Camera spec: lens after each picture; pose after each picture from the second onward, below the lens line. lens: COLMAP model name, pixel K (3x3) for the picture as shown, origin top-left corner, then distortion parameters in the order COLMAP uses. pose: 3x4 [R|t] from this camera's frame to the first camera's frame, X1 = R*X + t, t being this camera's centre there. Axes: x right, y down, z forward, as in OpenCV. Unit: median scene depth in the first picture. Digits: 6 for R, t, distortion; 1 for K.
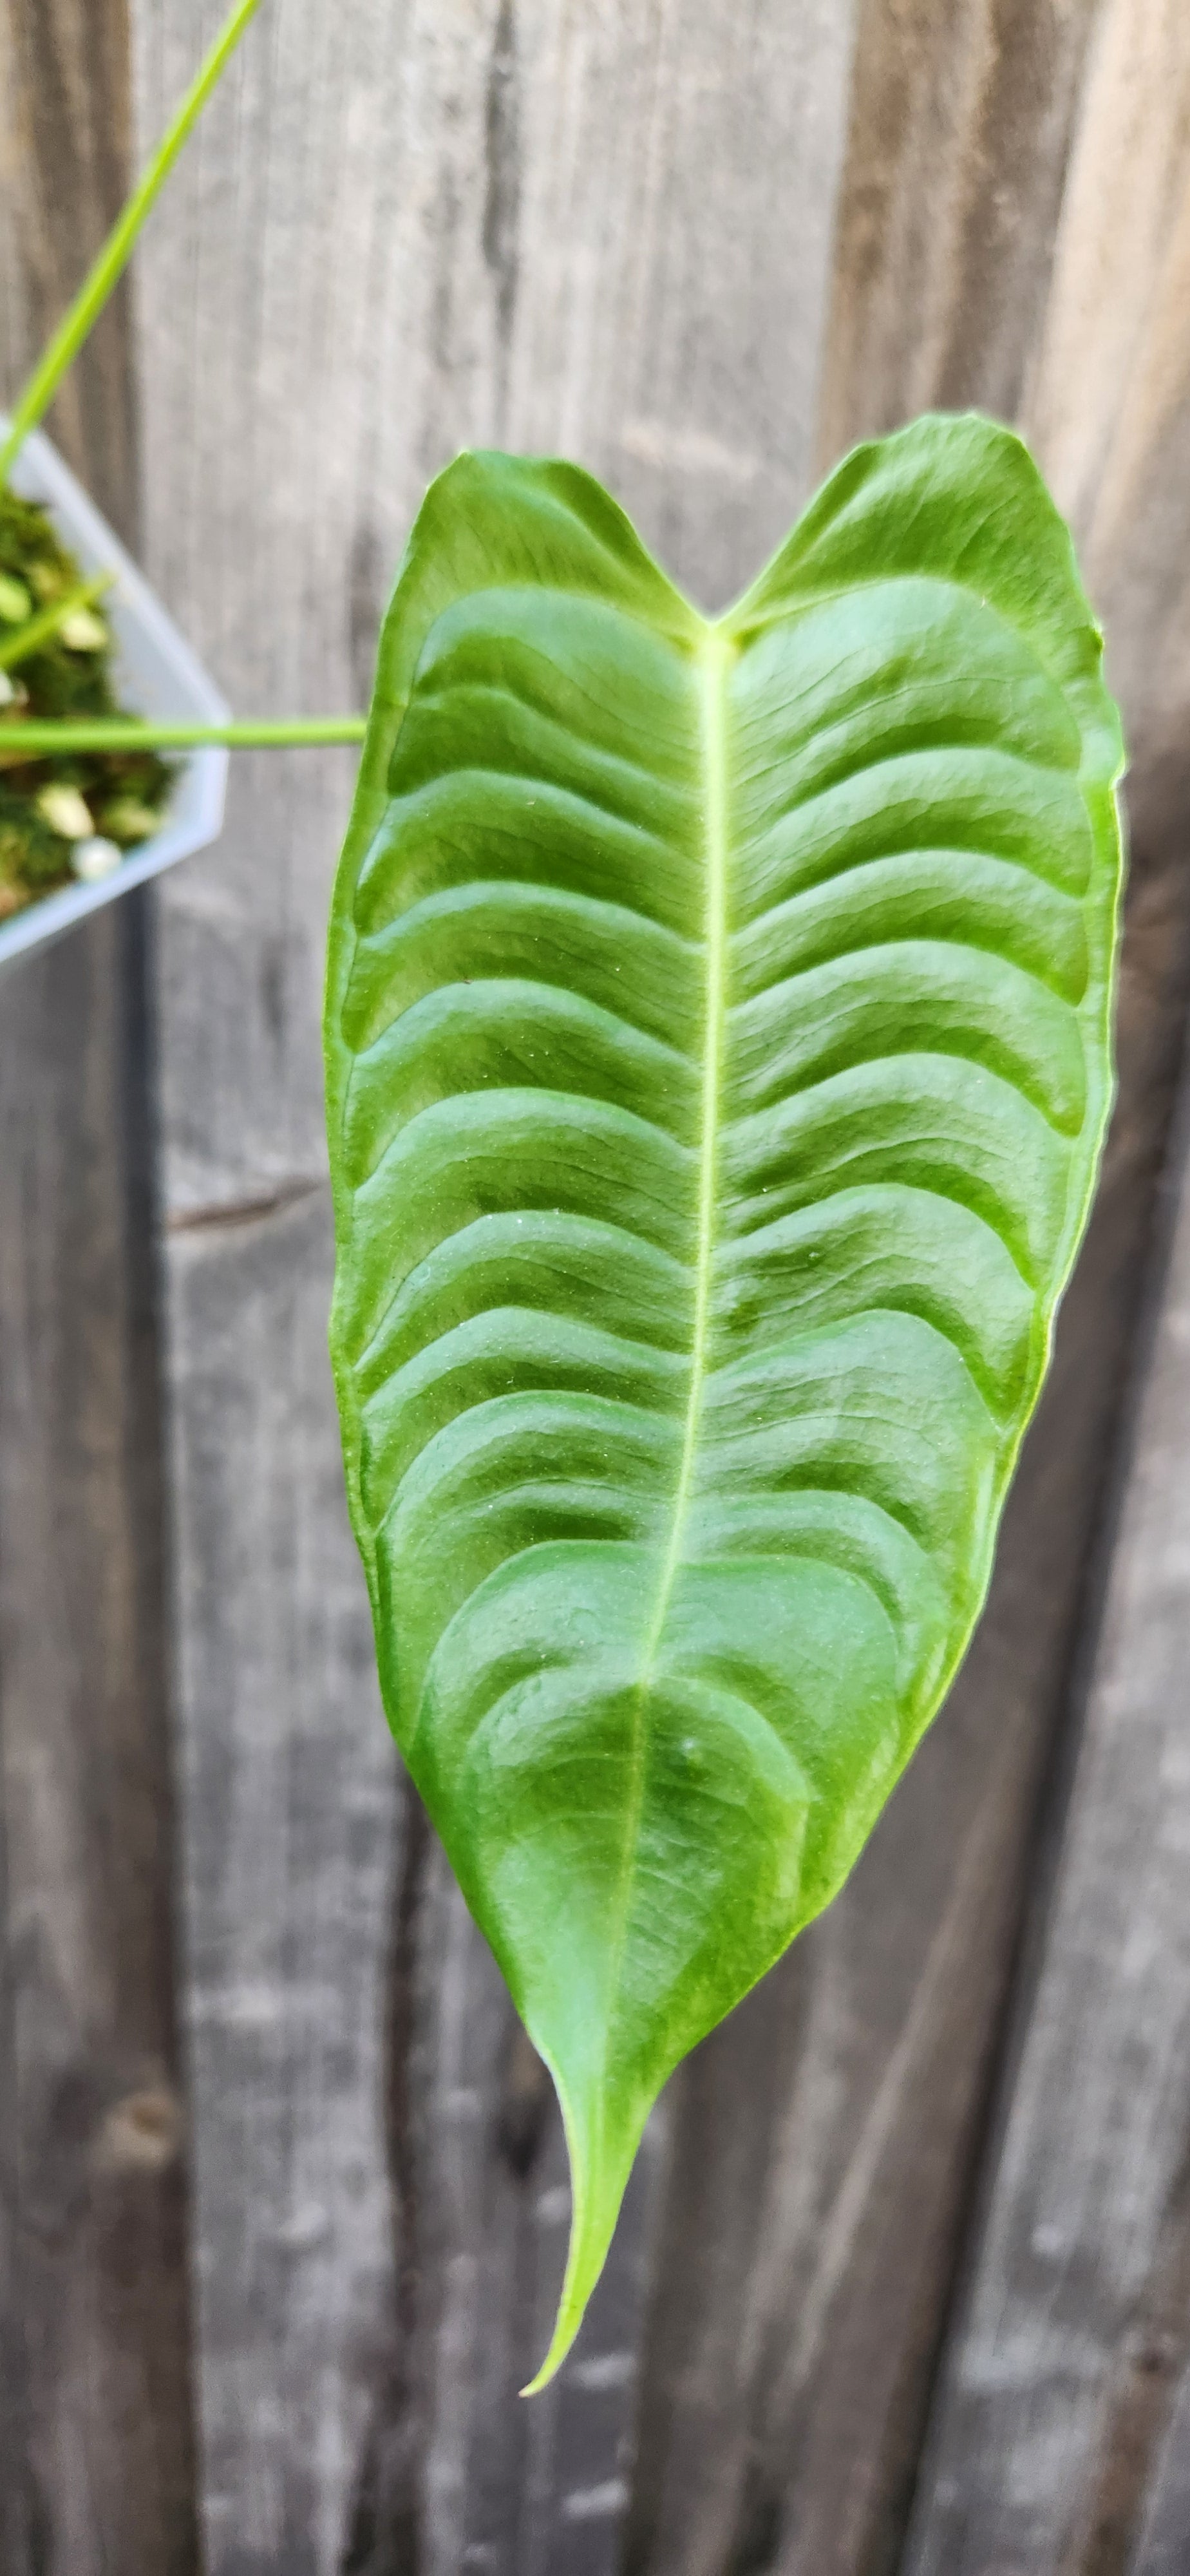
lens RADIAL K [[1840.4, 0, 612.1], [0, 1840.4, 1273.9], [0, 0, 1]] dist [-0.010665, -0.005827]
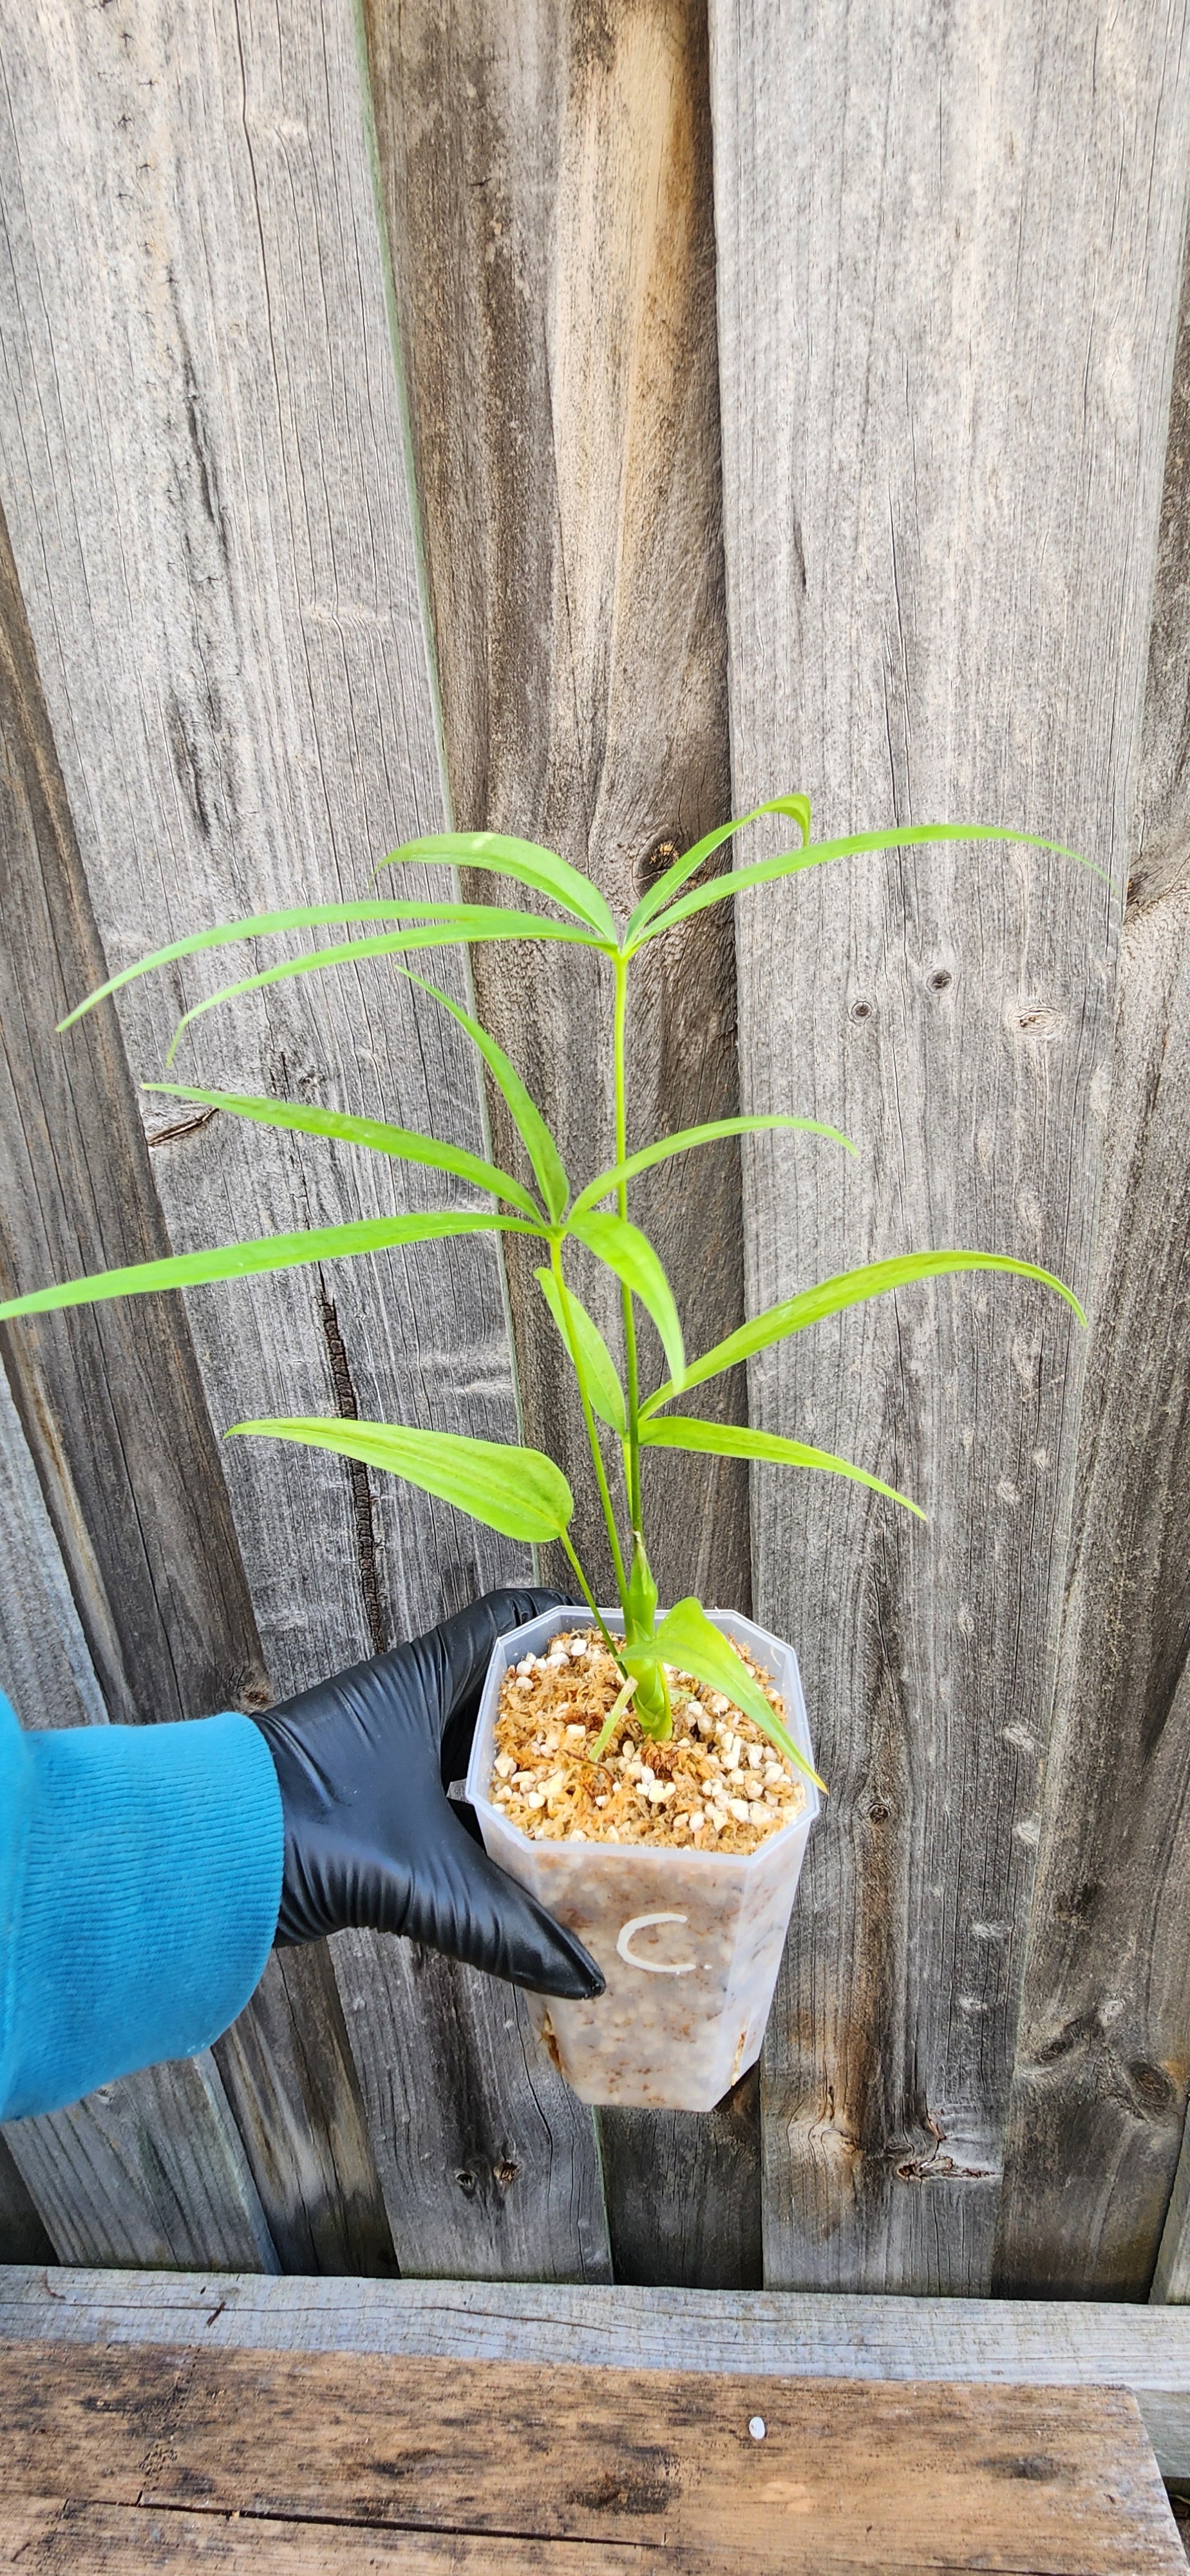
lens RADIAL K [[1058.6, 0, 587.7], [0, 1058.6, 1299.5], [0, 0, 1]] dist [-0.001413, 0.000984]
pose [[0.988034, -0.105406, -0.112599, 0.219991], [0.103961, 0.994407, -0.018640, 0.154761], [0.113934, 0.006711, 0.993466, 0.054555]]
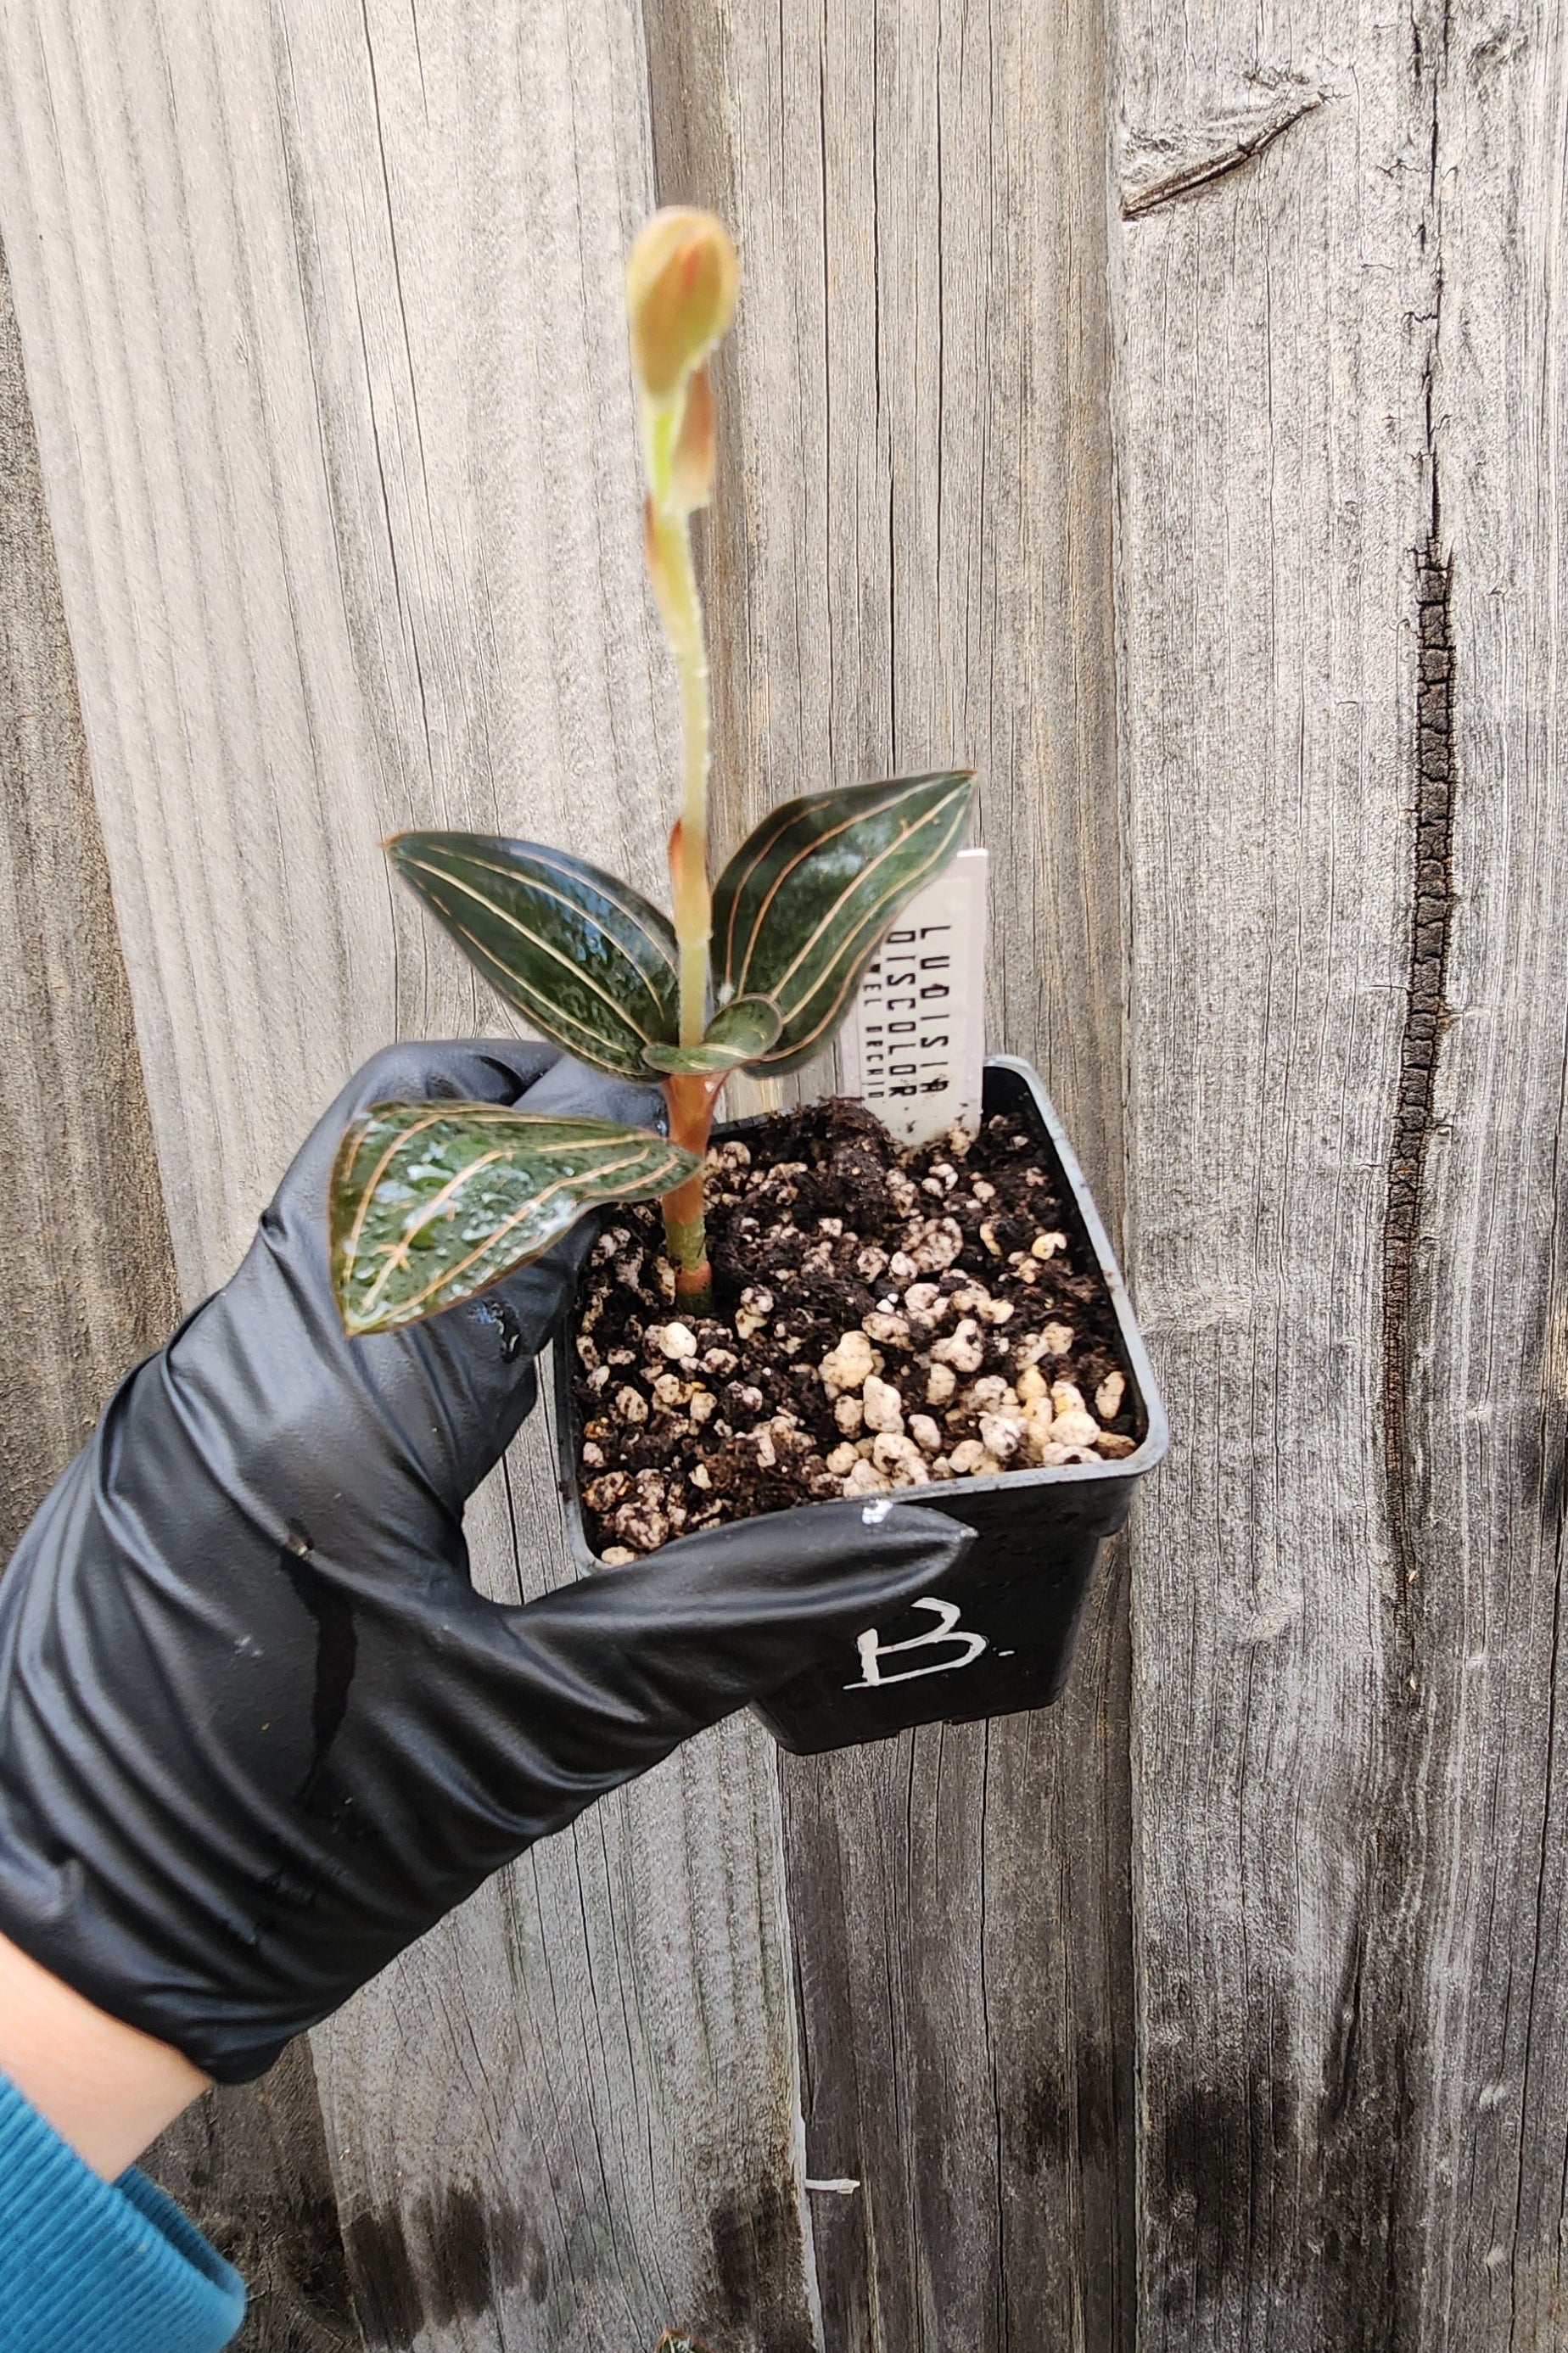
lens RADIAL K [[1397.0, 0, 775.3], [0, 1397.0, 1180.8], [0, 0, 1]] dist [-0.000300, -0.001590]
pose [[0.987031, -0.107454, -0.119261, -0.319741], [0.088303, 0.983858, -0.155645, 0.434107], [0.134060, 0.143095, 0.980587, 0.339932]]
